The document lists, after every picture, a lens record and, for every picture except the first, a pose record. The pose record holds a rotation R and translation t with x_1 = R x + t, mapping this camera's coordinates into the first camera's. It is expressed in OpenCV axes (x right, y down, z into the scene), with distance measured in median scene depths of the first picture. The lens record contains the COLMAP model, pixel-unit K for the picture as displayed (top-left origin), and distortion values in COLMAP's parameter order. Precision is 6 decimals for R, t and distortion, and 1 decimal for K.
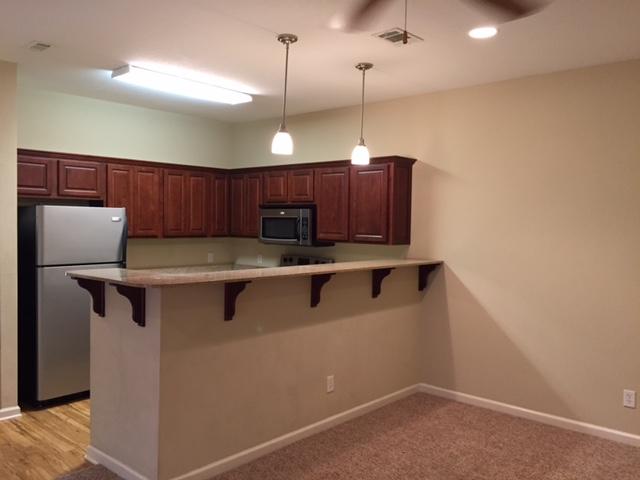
lens RADIAL K [[547.6, 0, 320.0], [0, 547.6, 240.0], [0, 0, 1]] dist [0.087975, -0.126132]
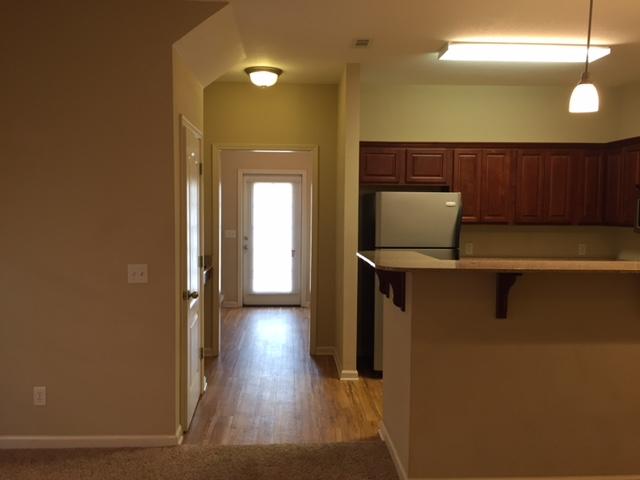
lens RADIAL K [[547.6, 0, 320.0], [0, 547.6, 240.0], [0, 0, 1]] dist [0.087975, -0.126132]
pose [[0.710056, 0.034783, -0.703285, 0.153344], [-0.023305, 0.999393, 0.025899, 0.006055], [0.703759, -0.002000, 0.710436, 0.132879]]
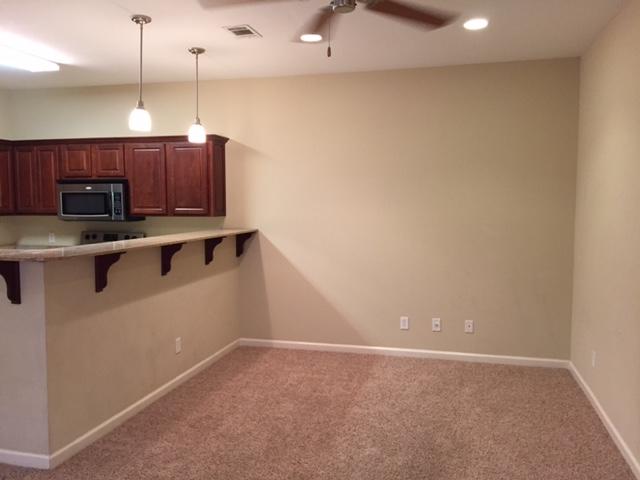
lens RADIAL K [[547.6, 0, 320.0], [0, 547.6, 240.0], [0, 0, 1]] dist [0.087975, -0.126132]
pose [[0.887040, -0.051102, 0.458856, -0.180570], [0.031935, 0.998266, 0.049440, 0.008021], [-0.460587, -0.029202, 0.887134, -0.069045]]
